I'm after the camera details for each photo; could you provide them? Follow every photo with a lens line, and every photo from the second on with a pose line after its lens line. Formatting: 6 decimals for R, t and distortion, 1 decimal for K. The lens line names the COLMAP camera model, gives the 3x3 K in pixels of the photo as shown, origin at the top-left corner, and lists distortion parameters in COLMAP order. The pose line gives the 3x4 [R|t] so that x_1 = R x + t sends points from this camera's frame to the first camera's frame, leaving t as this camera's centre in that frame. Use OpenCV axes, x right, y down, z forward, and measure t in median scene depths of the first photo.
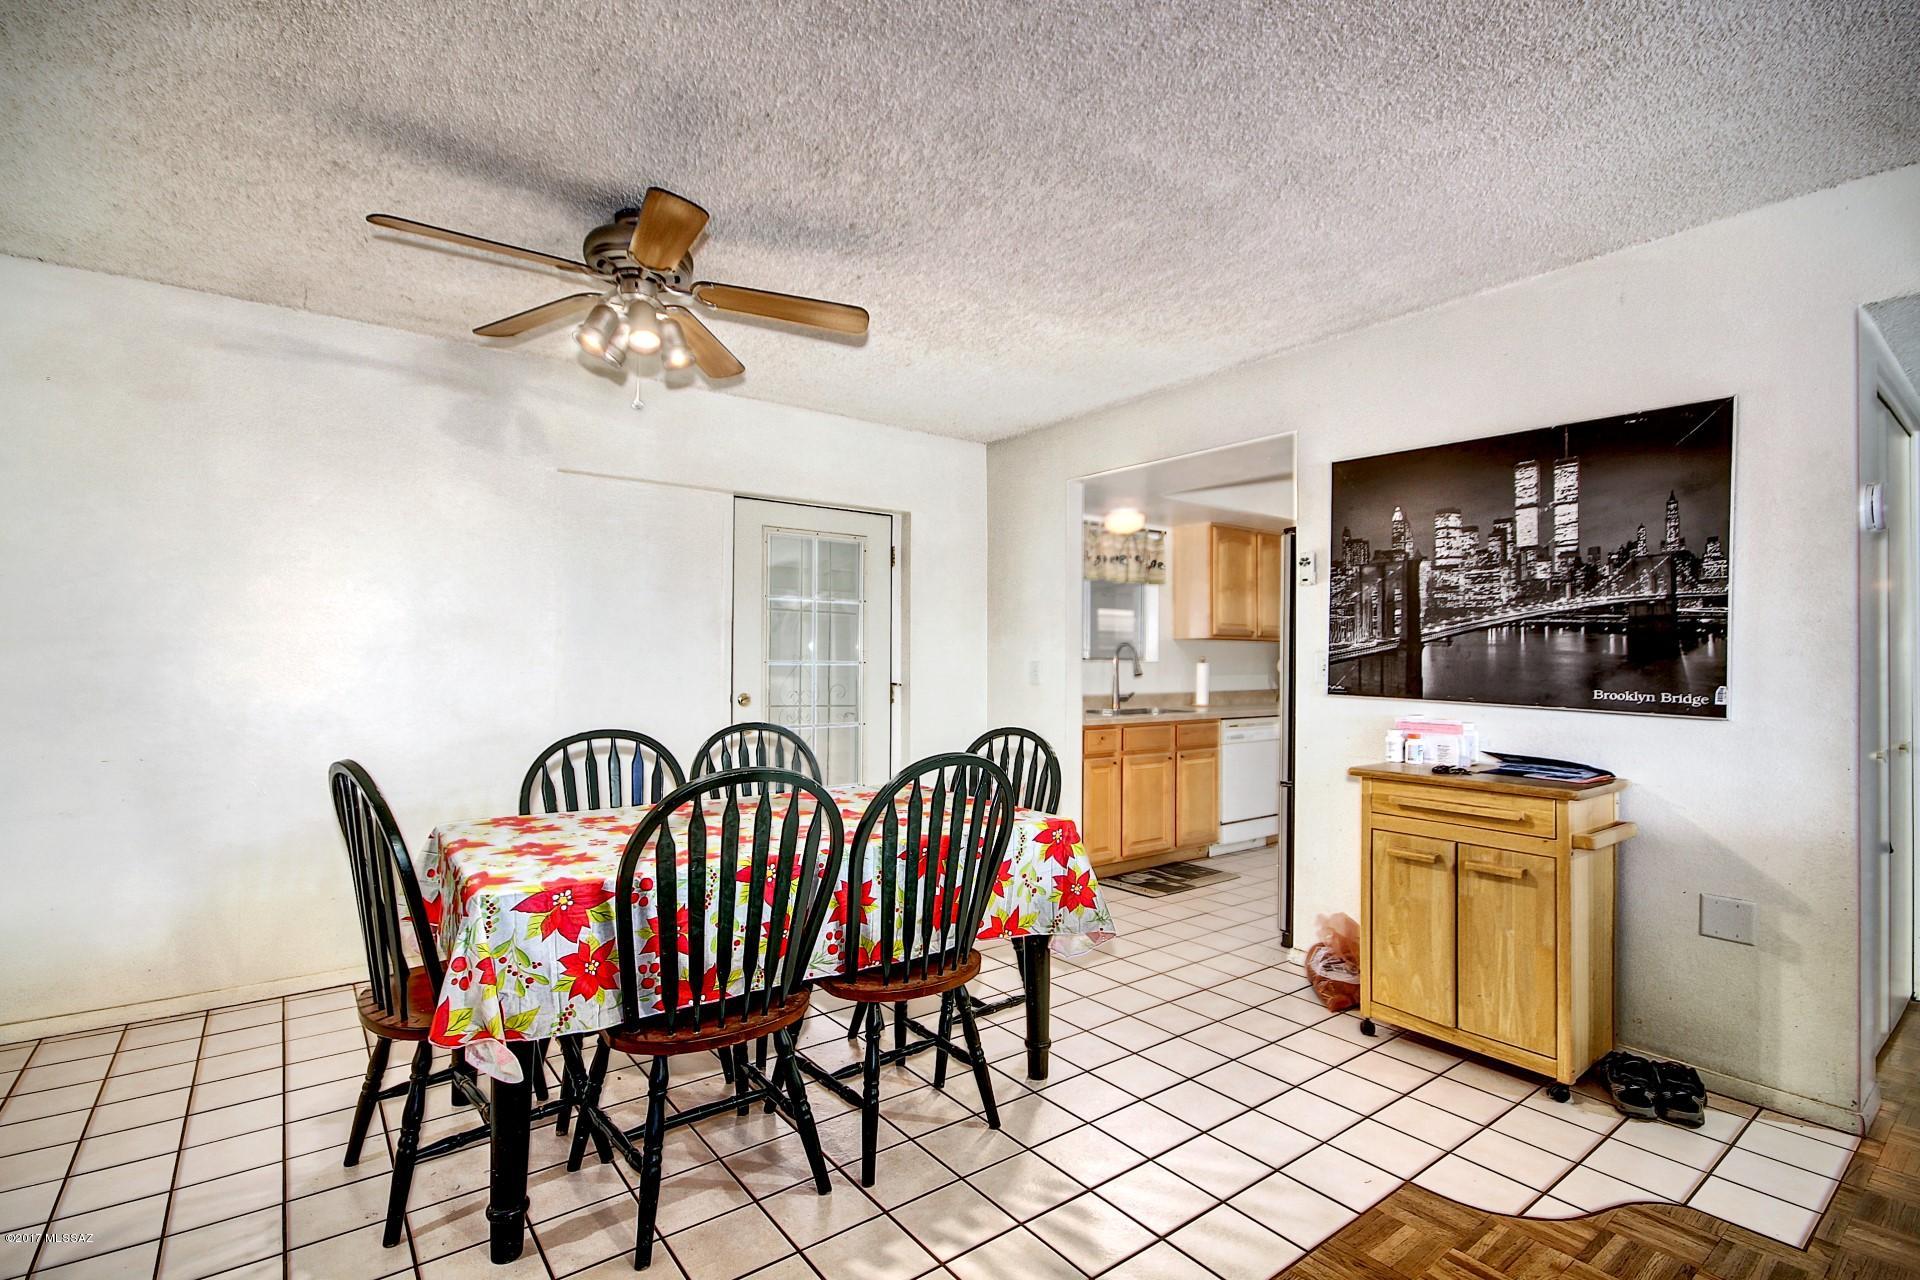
lens RADIAL K [[878.5, 0, 953.7], [0, 878.5, 659.5], [0, 0, 1]] dist [0.009464, -0.003430]
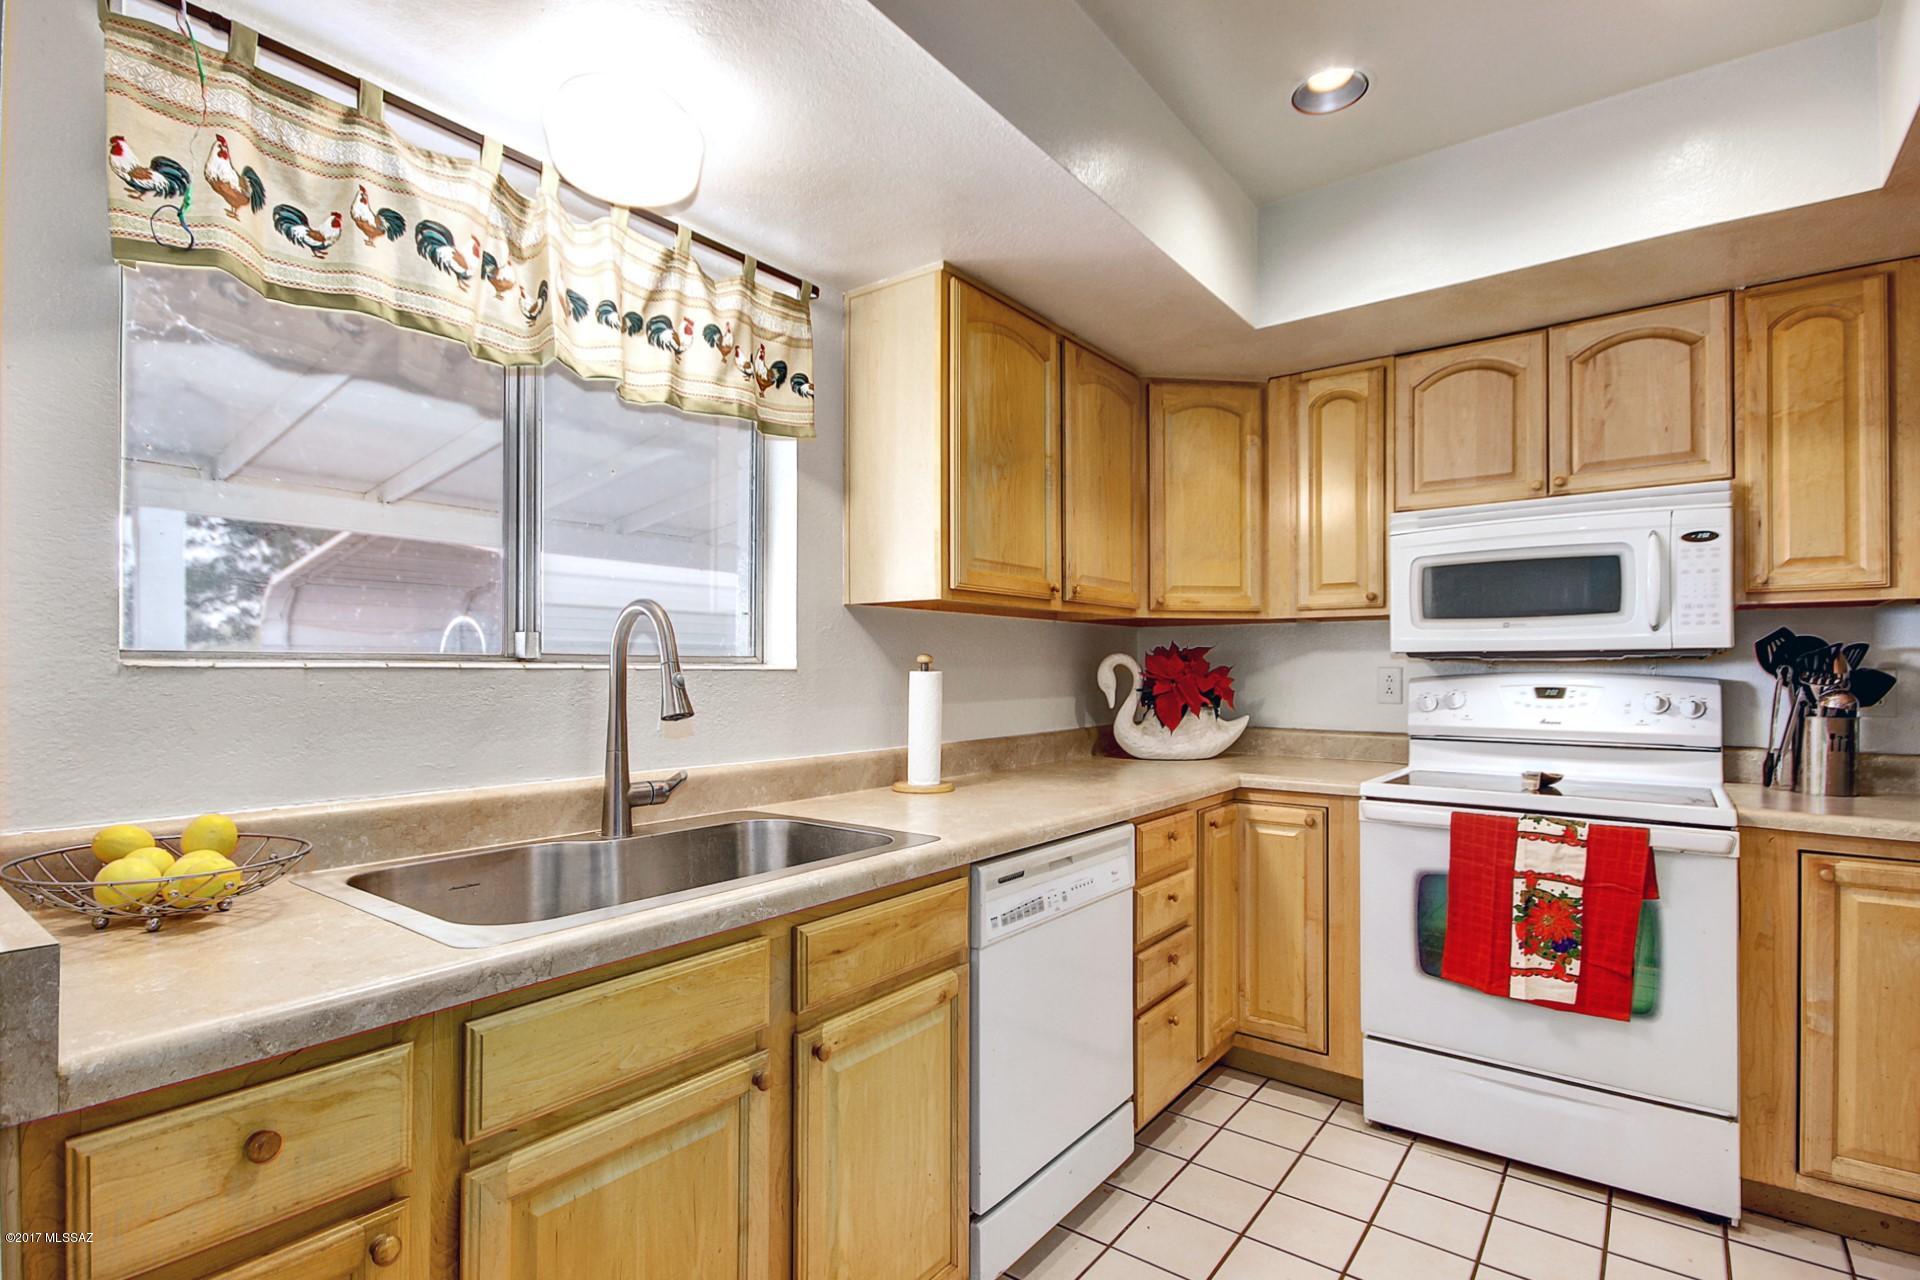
lens RADIAL K [[878.5, 0, 962.2], [0, 878.5, 662.0], [0, 0, 1]] dist [0.009464, -0.003430]
pose [[0.960585, -0.001866, 0.277982, 0.204352], [0.002903, 0.999990, -0.003320, 0.001767], [-0.277973, 0.003997, 0.960581, 0.670141]]
